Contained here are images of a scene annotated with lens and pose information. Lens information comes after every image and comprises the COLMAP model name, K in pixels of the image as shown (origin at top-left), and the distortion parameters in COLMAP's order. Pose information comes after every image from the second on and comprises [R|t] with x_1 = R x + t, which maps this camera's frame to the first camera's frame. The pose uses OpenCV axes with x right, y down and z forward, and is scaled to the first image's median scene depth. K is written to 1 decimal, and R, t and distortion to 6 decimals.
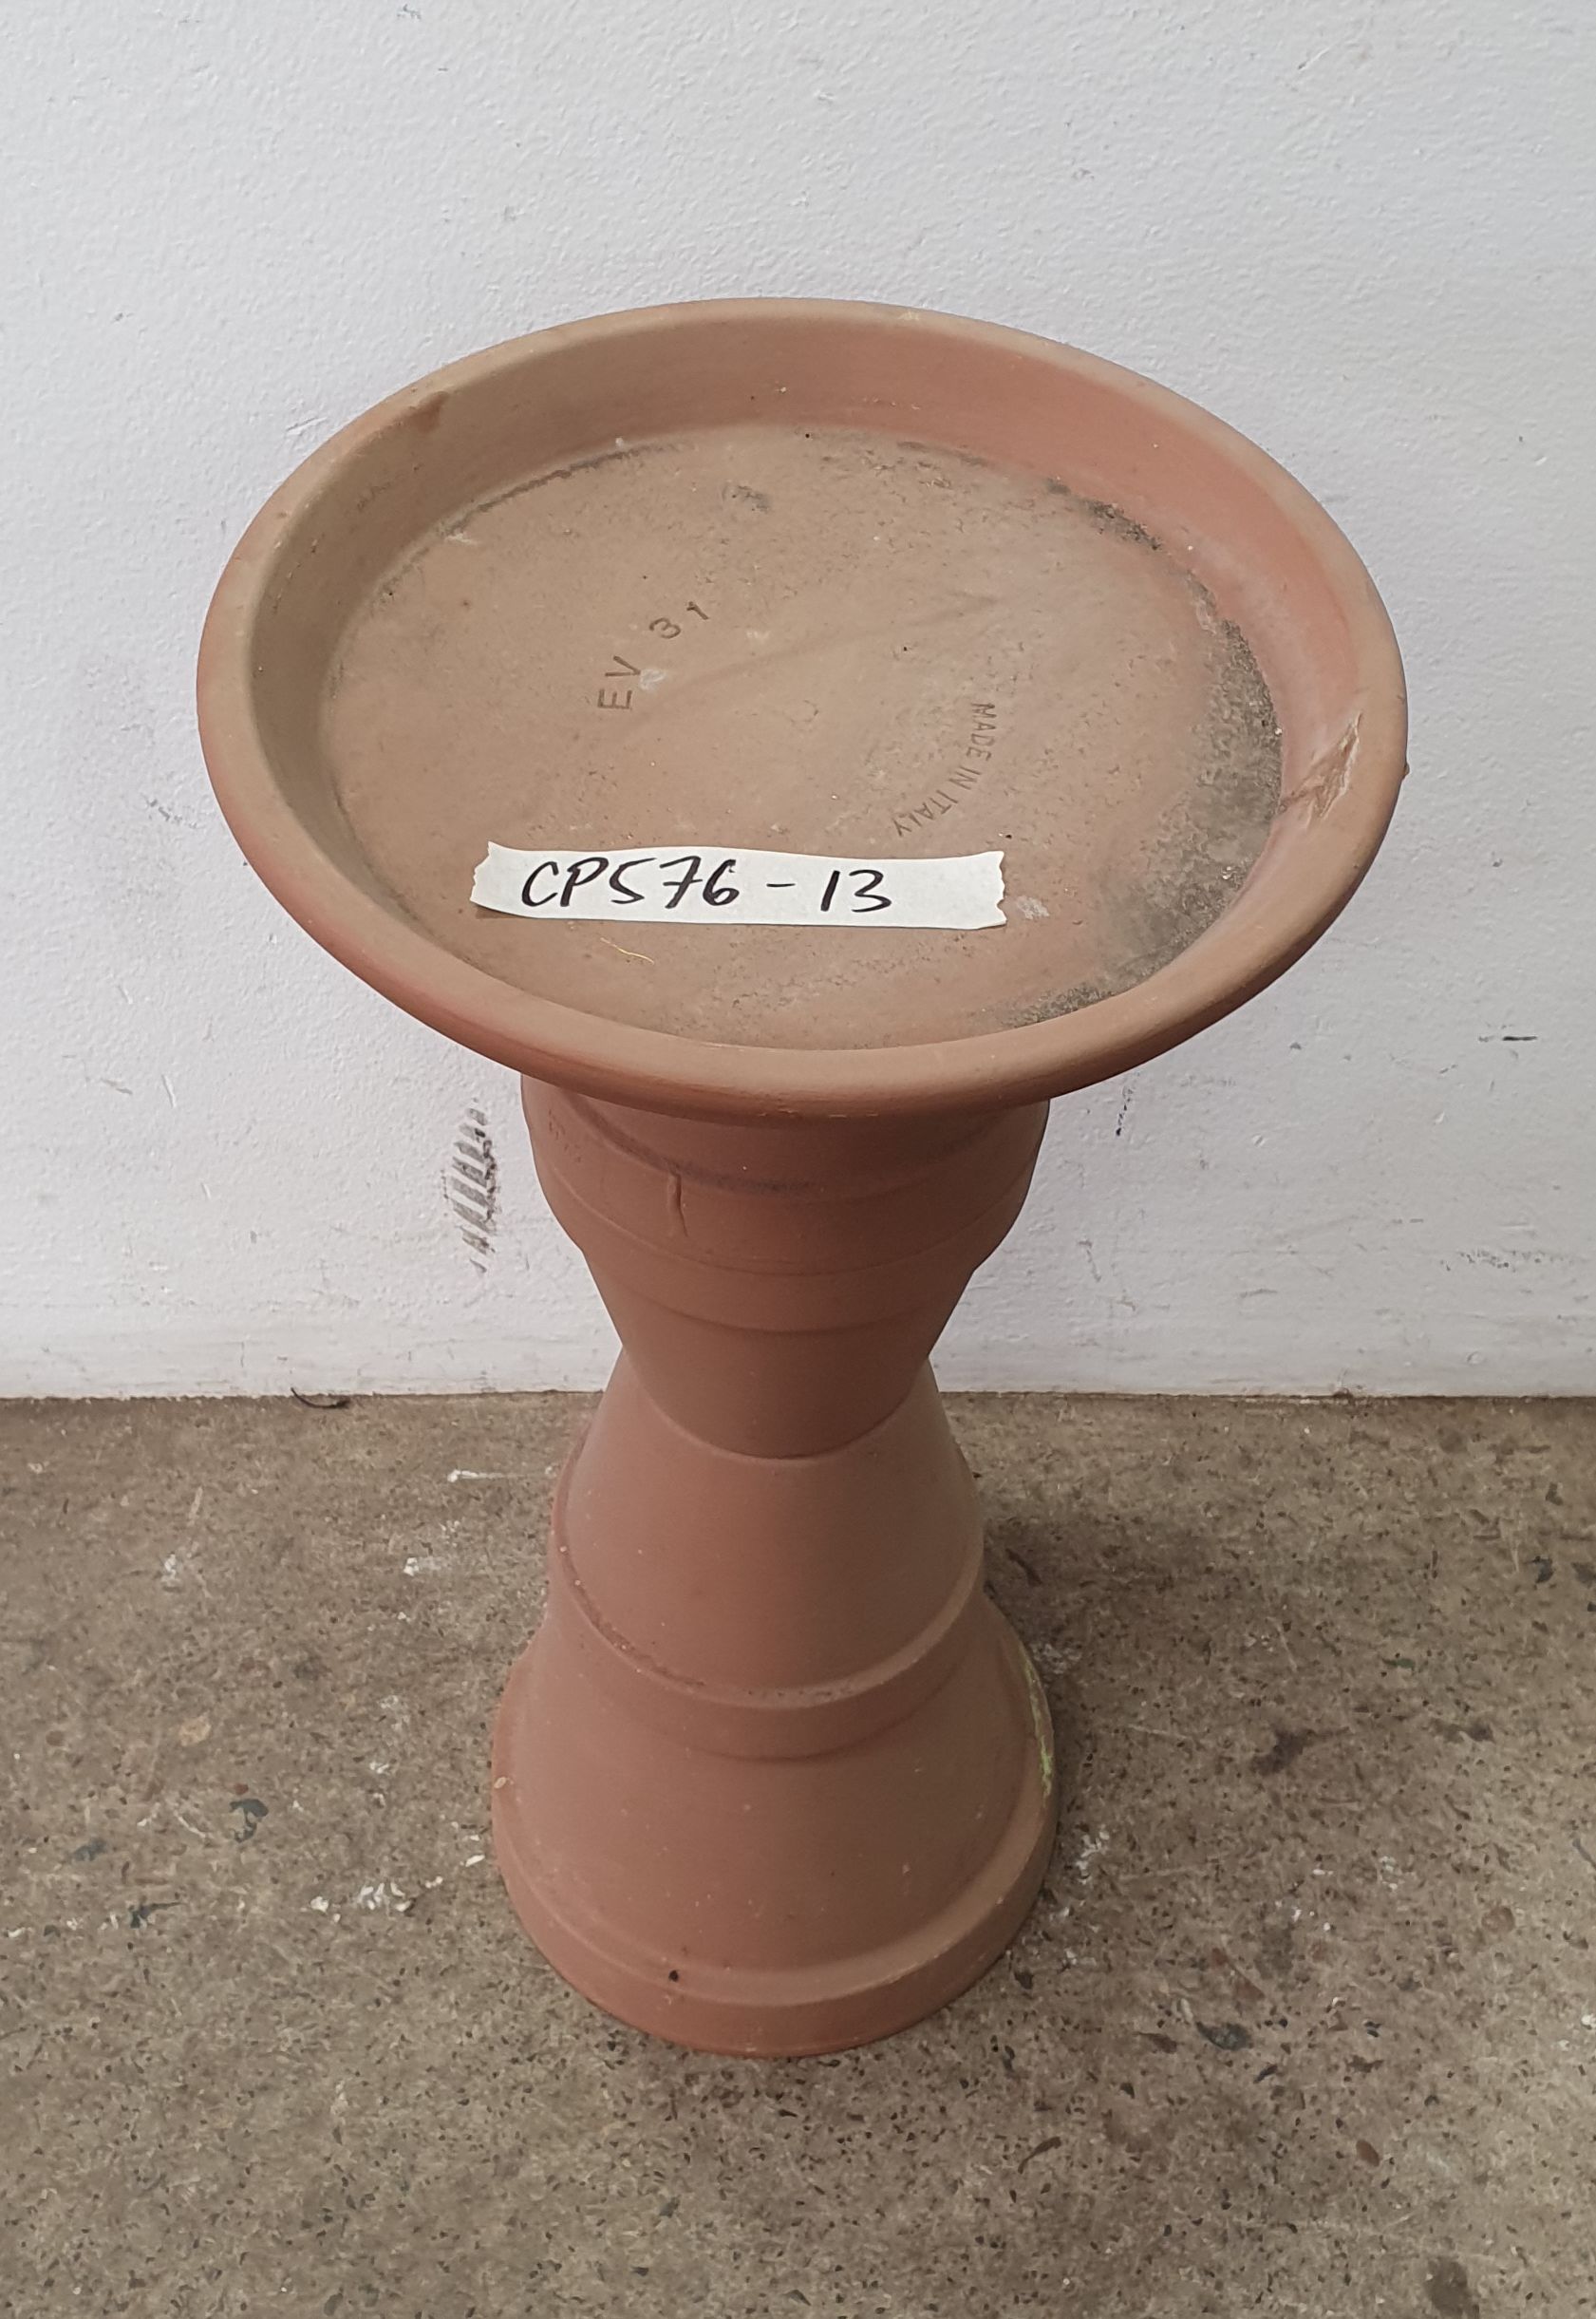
lens RADIAL K [[2895.9, 0, 799.7], [0, 2895.9, 1059.8], [0, 0, 1]] dist [0.126399, -0.384870]
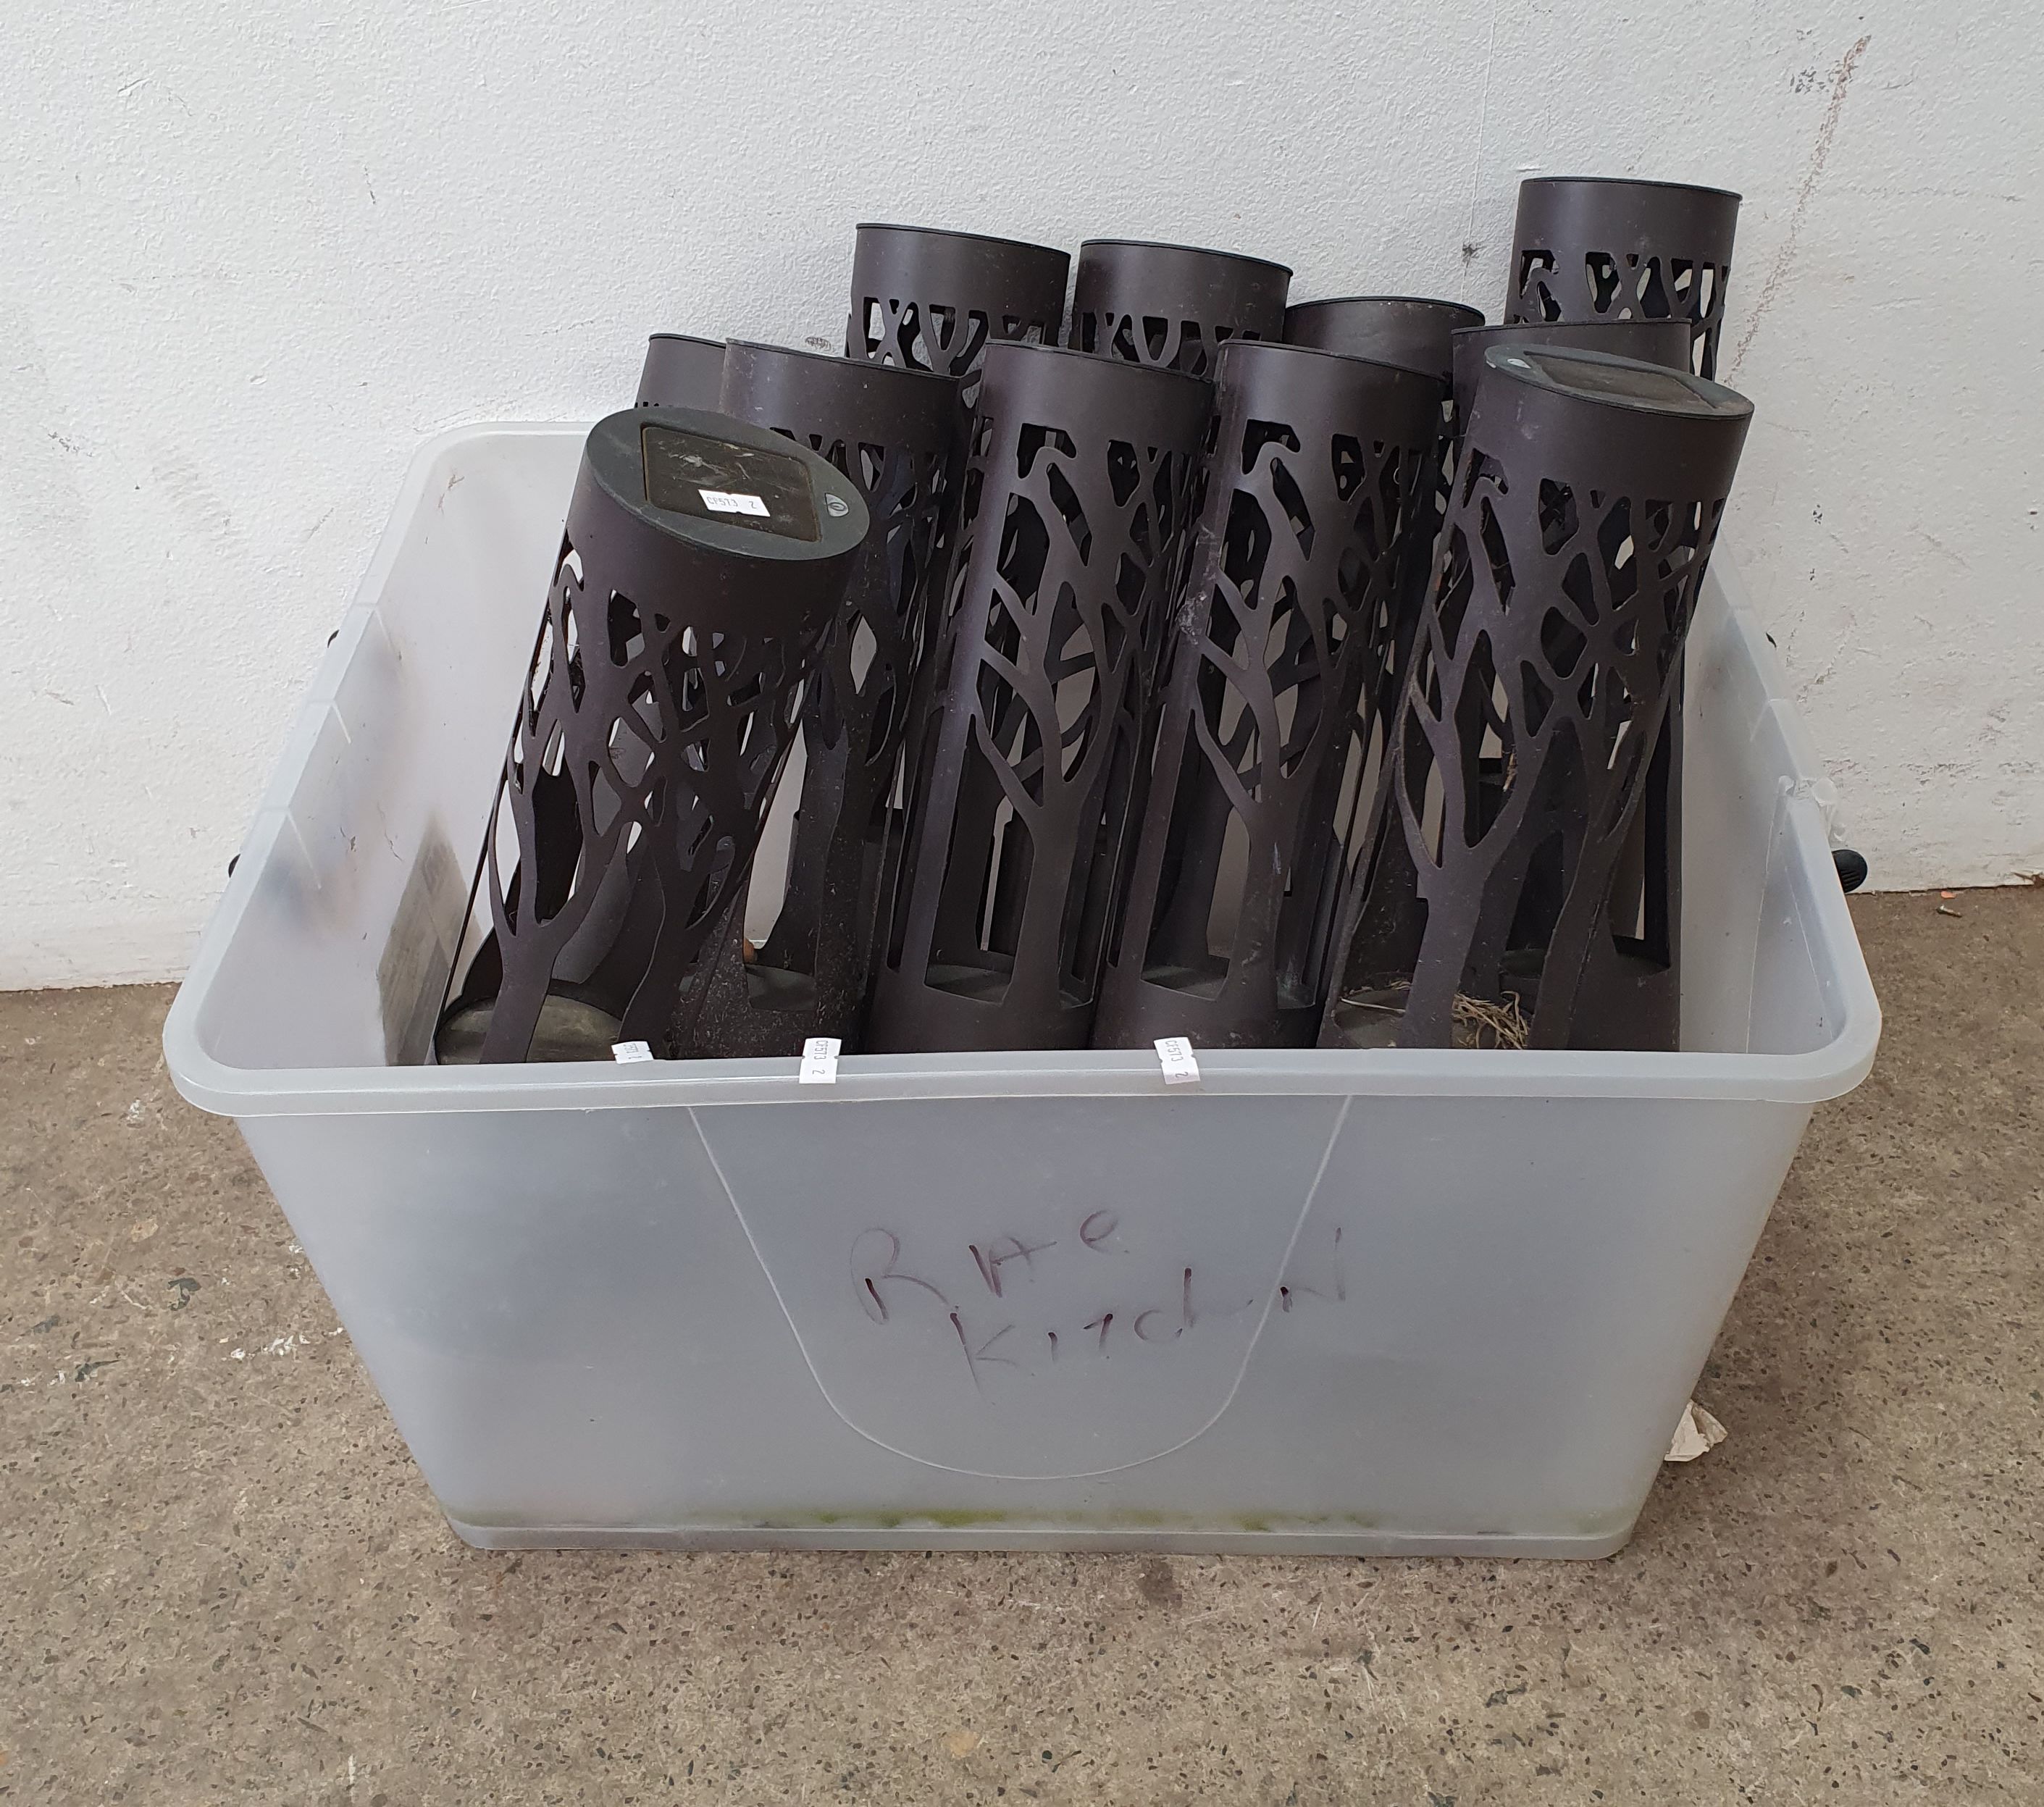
lens RADIAL K [[2234.4, 0, 1024.6], [0, 2234.4, 786.3], [0, 0, 1]] dist [-0.026713, 0.056156]
pose [[0.997062, -0.048940, 0.058931, 0.119318], [0.052823, 0.996405, -0.066237, 0.138541], [-0.055477, 0.069155, 0.996062, 0.056347]]
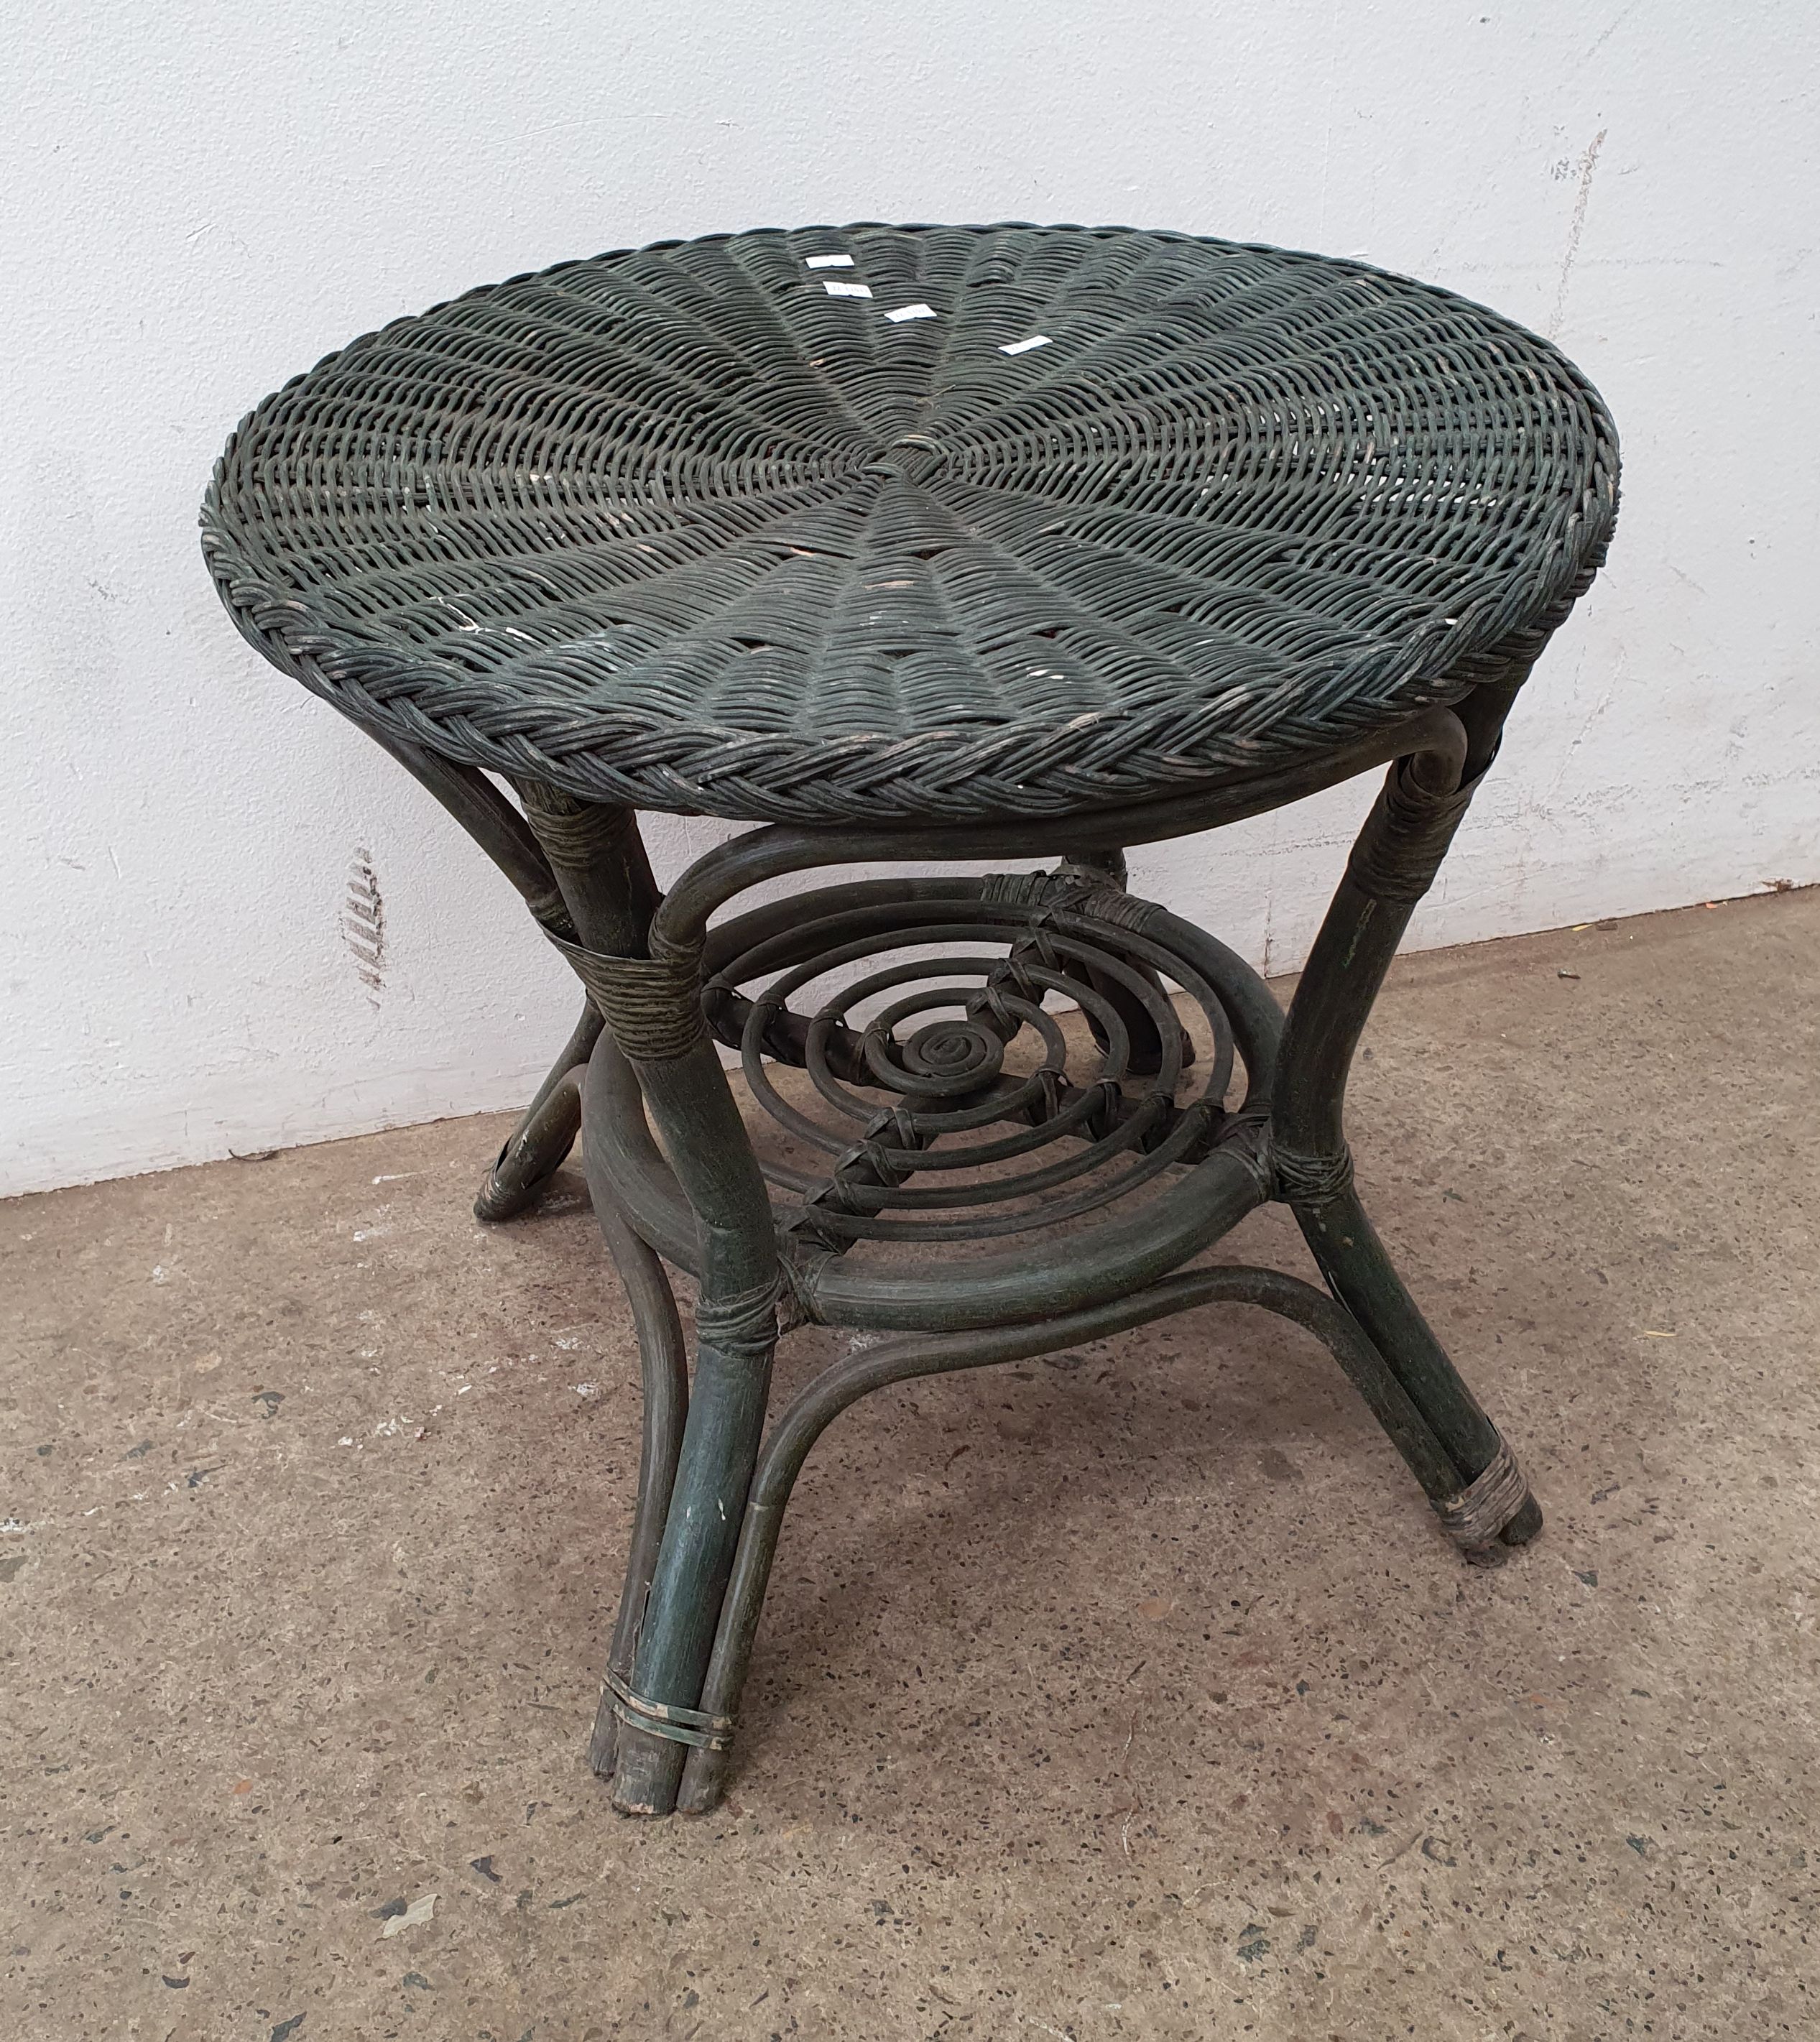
lens RADIAL K [[2187.9, 0, 899.4], [0, 2187.9, 945.1], [0, 0, 1]] dist [0.089281, -0.242242]
pose [[0.957462, -0.153741, 0.244191, -0.139736], [0.204235, 0.958875, -0.197097, 0.329445], [-0.203847, 0.238585, 0.949486, 0.024408]]
